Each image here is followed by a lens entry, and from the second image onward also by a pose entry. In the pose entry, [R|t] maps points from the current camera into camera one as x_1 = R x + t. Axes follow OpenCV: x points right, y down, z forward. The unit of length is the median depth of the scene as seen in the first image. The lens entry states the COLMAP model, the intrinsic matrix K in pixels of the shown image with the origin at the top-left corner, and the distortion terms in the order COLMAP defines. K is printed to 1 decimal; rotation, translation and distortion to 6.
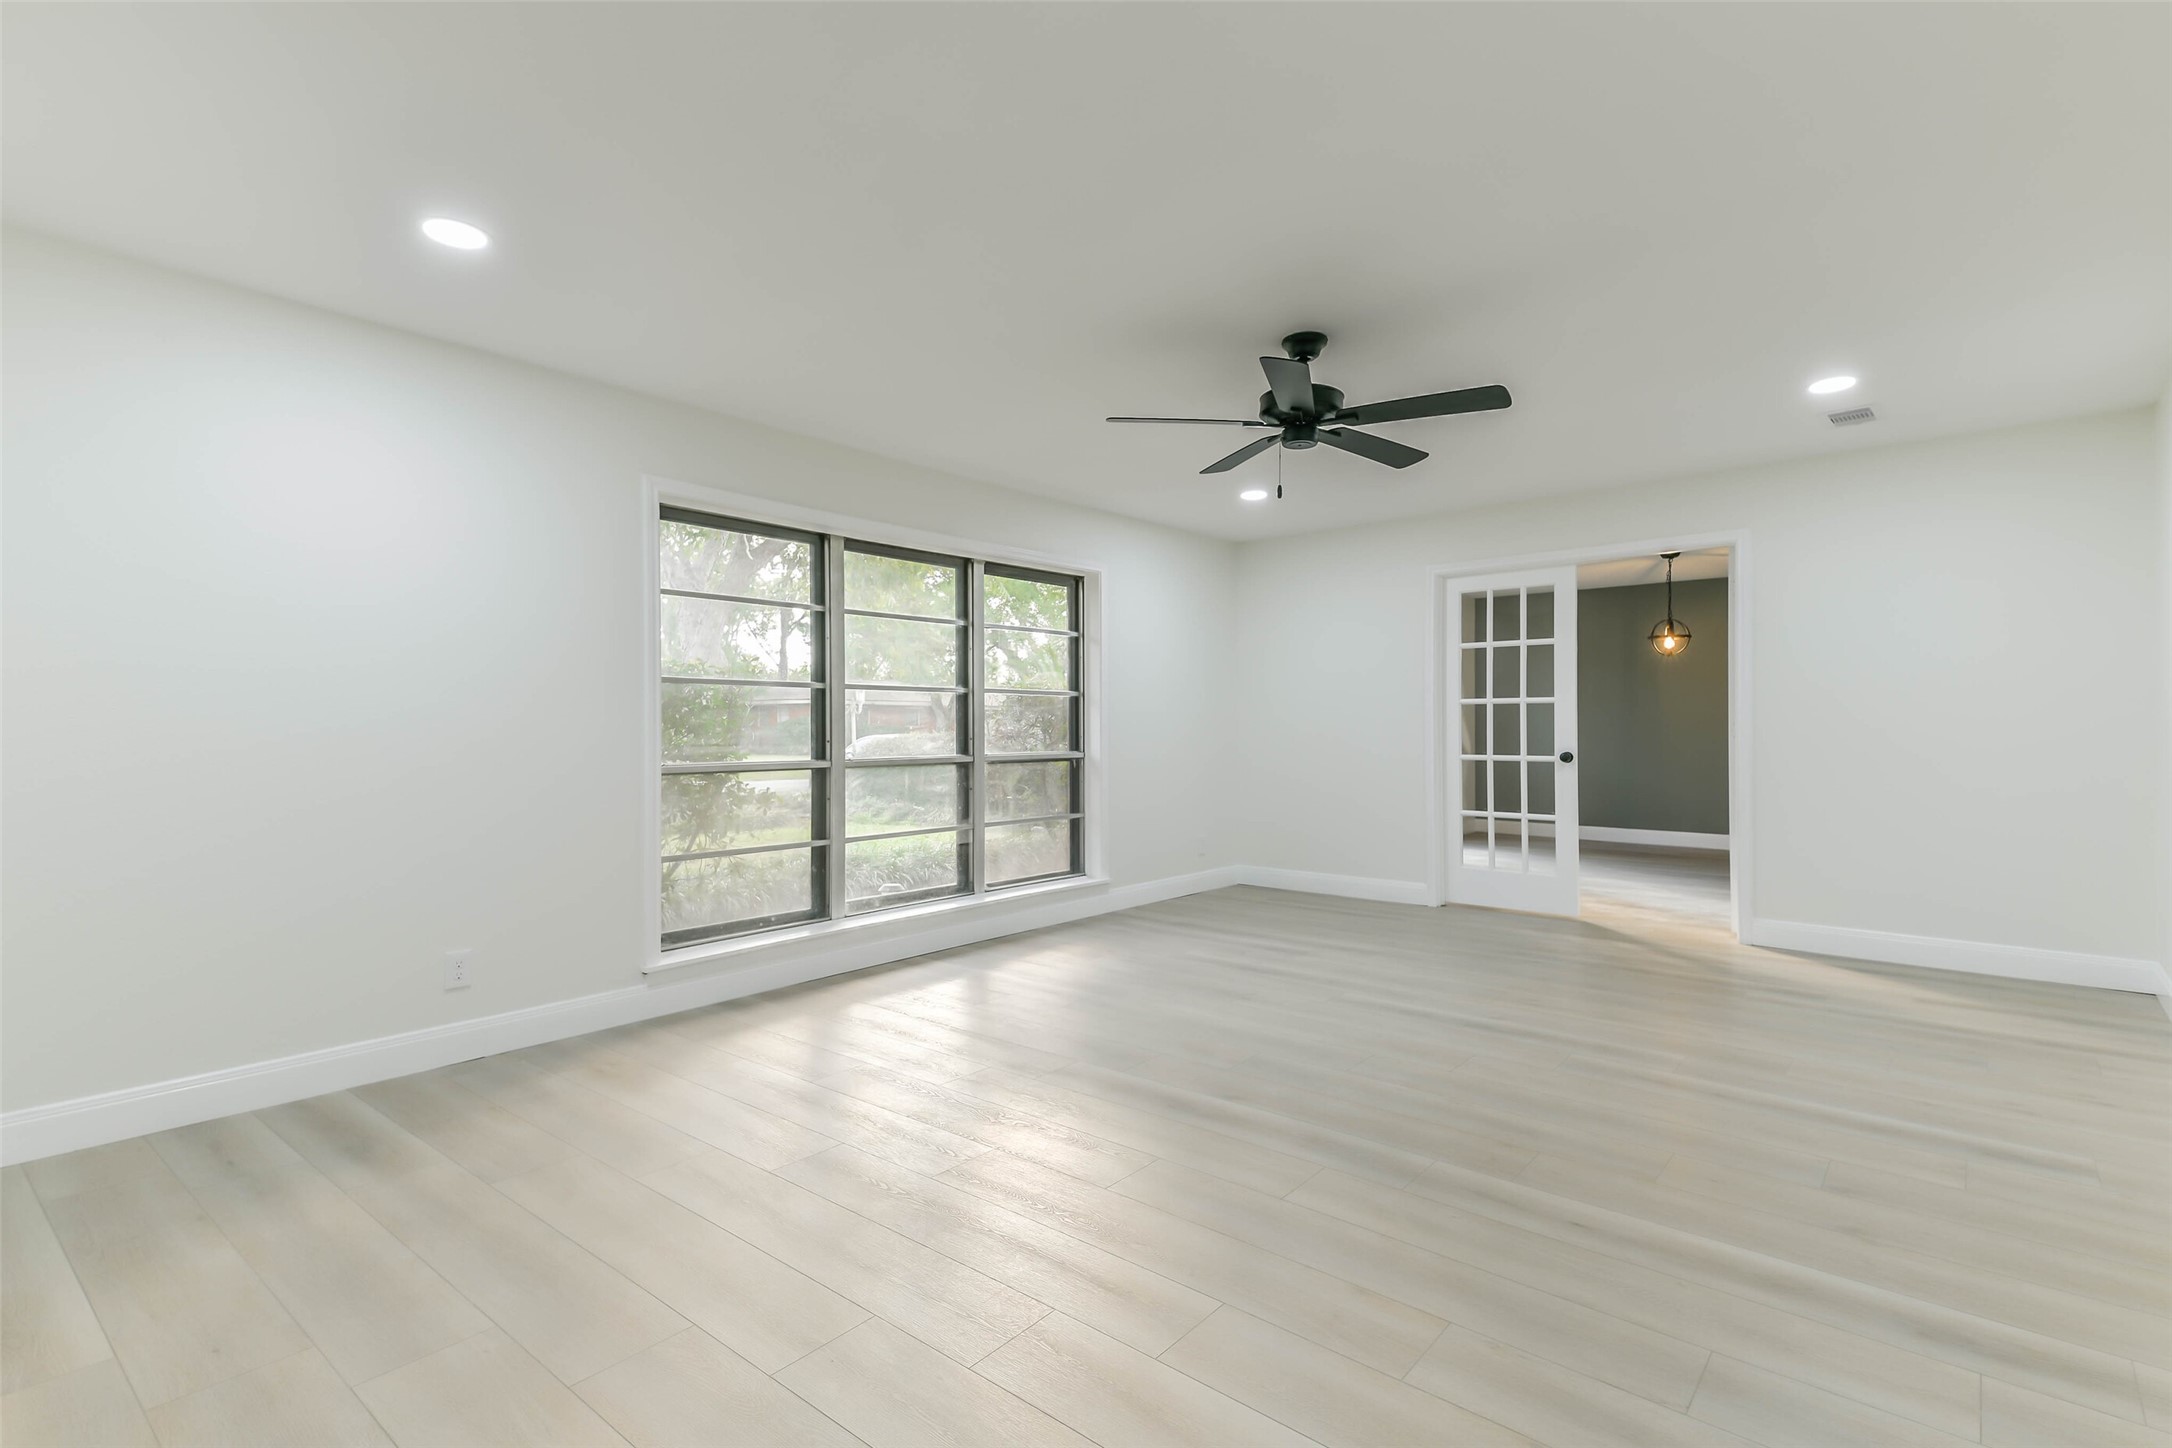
lens RADIAL K [[1021.0, 0, 1091.2], [0, 1021.0, 715.8], [0, 0, 1]] dist [0.048498, 0.000095]
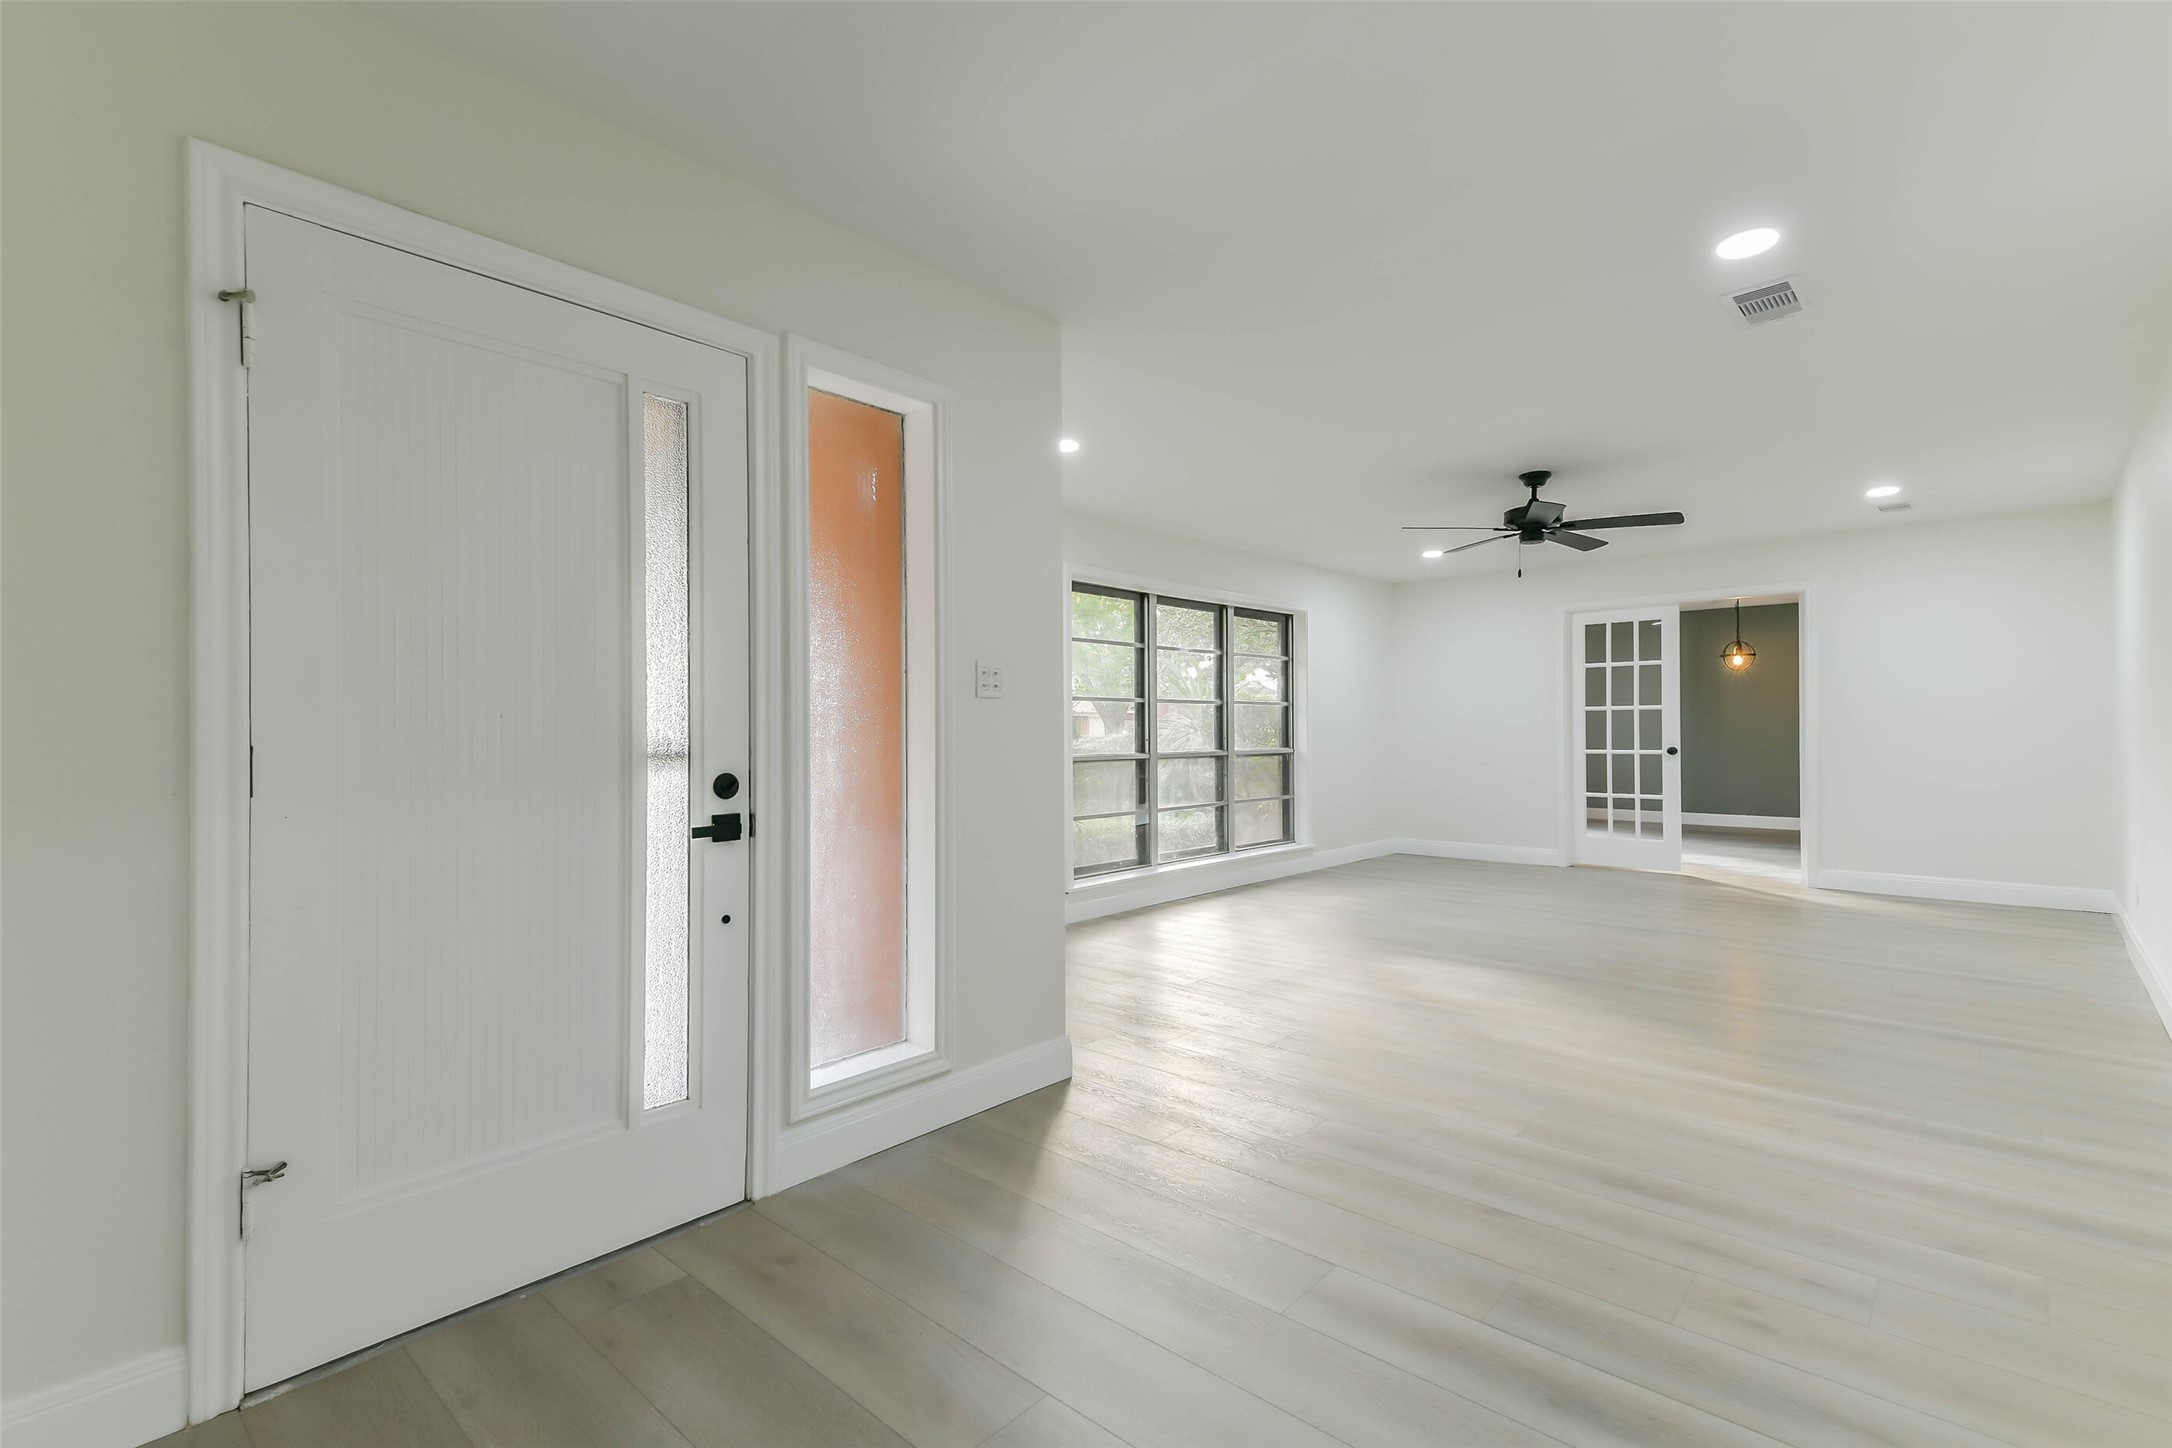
lens RADIAL K [[960.1, 0, 1086.0], [0, 960.1, 724.0], [0, 0, 1]] dist [0.000251, -0.000200]
pose [[0.998426, -0.004082, -0.055931, -0.210028], [0.004299, 0.999984, 0.003756, -0.001775], [0.055915, -0.003991, 0.998428, -0.253673]]
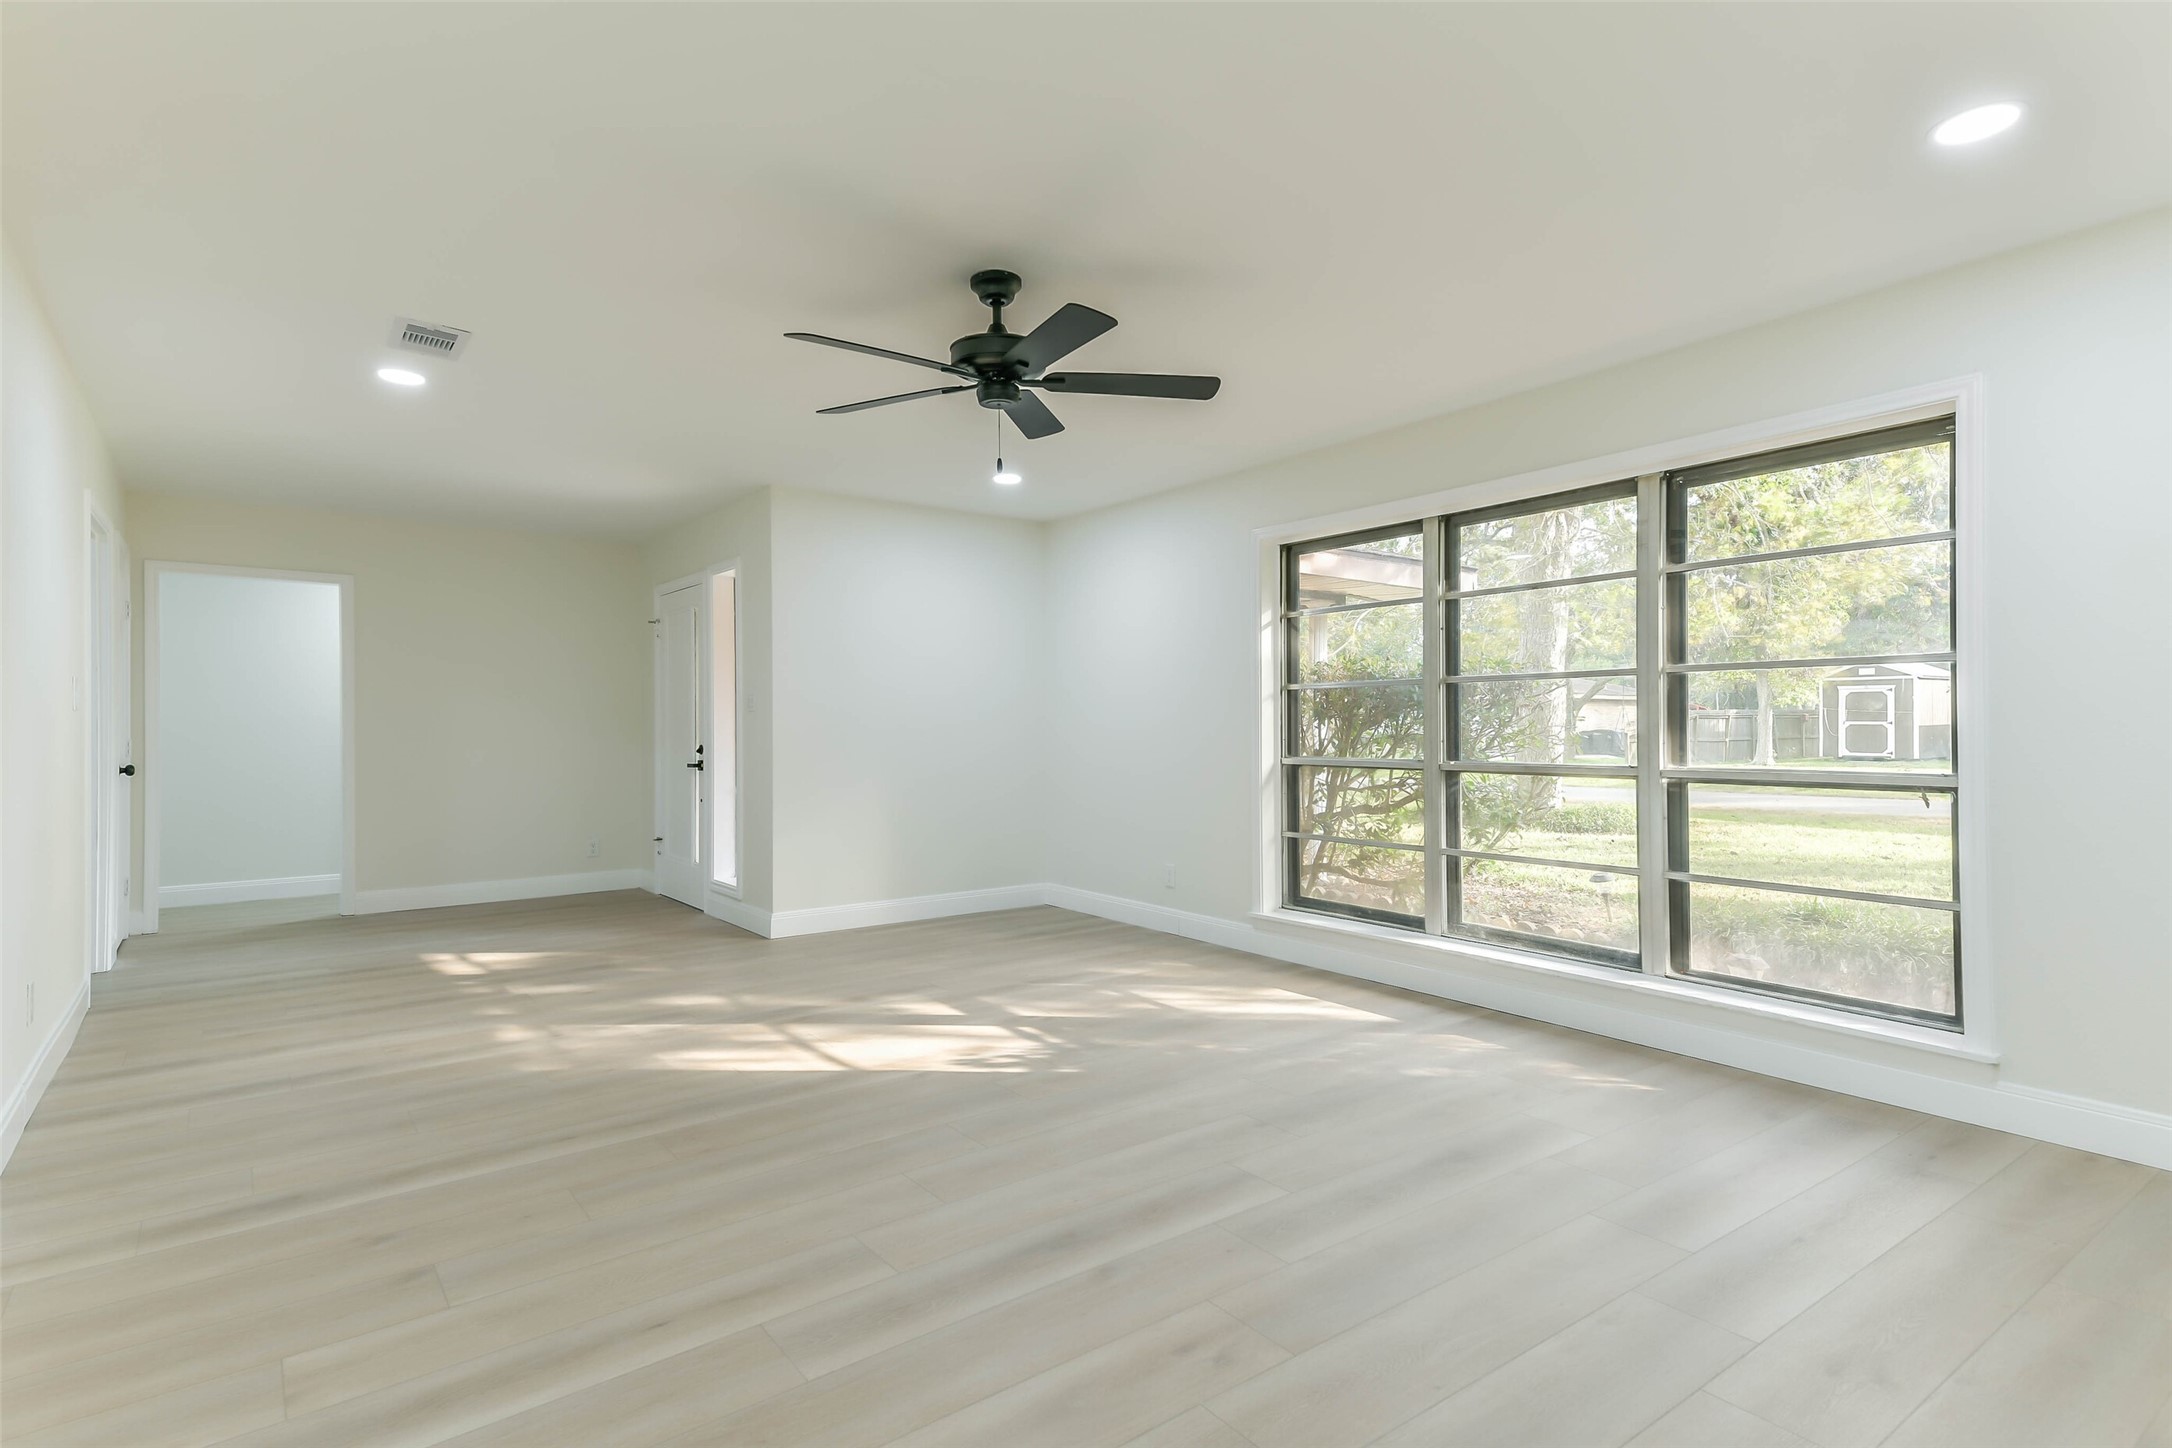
lens RADIAL K [[1109.8, 0, 1086.0], [0, 1109.8, 724.0], [0, 0, 1]] dist [0.088258, -0.020245]
pose [[-0.220720, -0.001601, -0.975336, 1.158033], [0.012401, 0.999913, -0.004448, 0.014045], [0.975258, -0.013077, -0.220681, 1.342527]]
